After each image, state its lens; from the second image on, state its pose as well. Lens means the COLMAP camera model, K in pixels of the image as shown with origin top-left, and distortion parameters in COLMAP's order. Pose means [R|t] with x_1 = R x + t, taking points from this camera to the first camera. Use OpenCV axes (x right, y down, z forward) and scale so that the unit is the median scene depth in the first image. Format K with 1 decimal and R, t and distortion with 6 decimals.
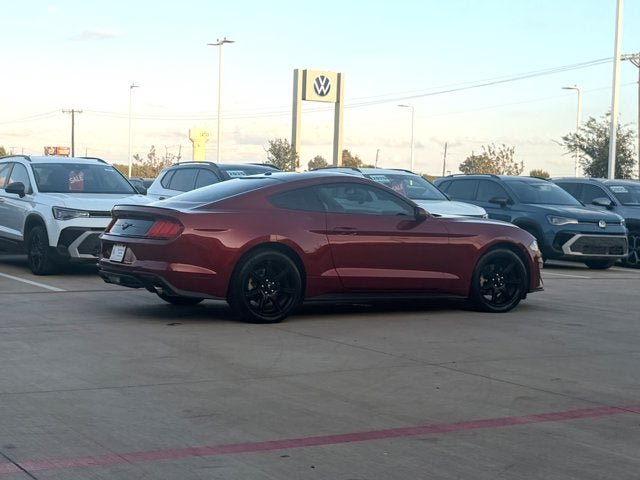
lens RADIAL K [[1073.6, 0, 281.0], [0, 1073.6, 227.0], [0, 0, 1]] dist [0.119905, 0.000000]
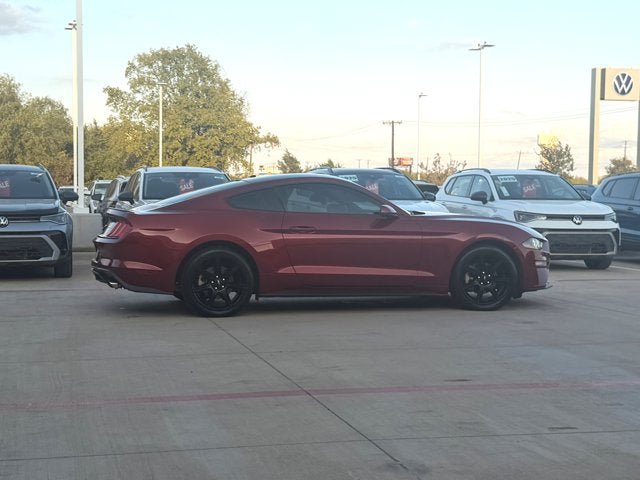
lens RADIAL K [[1073.6, 0, 317.5], [0, 1073.6, 235.8], [0, 0, 1]] dist [0.119905, 0.000000]
pose [[0.960608, -0.010300, -0.277717, 0.234558], [0.010427, 0.999945, -0.001022, 0.006946], [0.277712, -0.001914, 0.960662, 0.002253]]
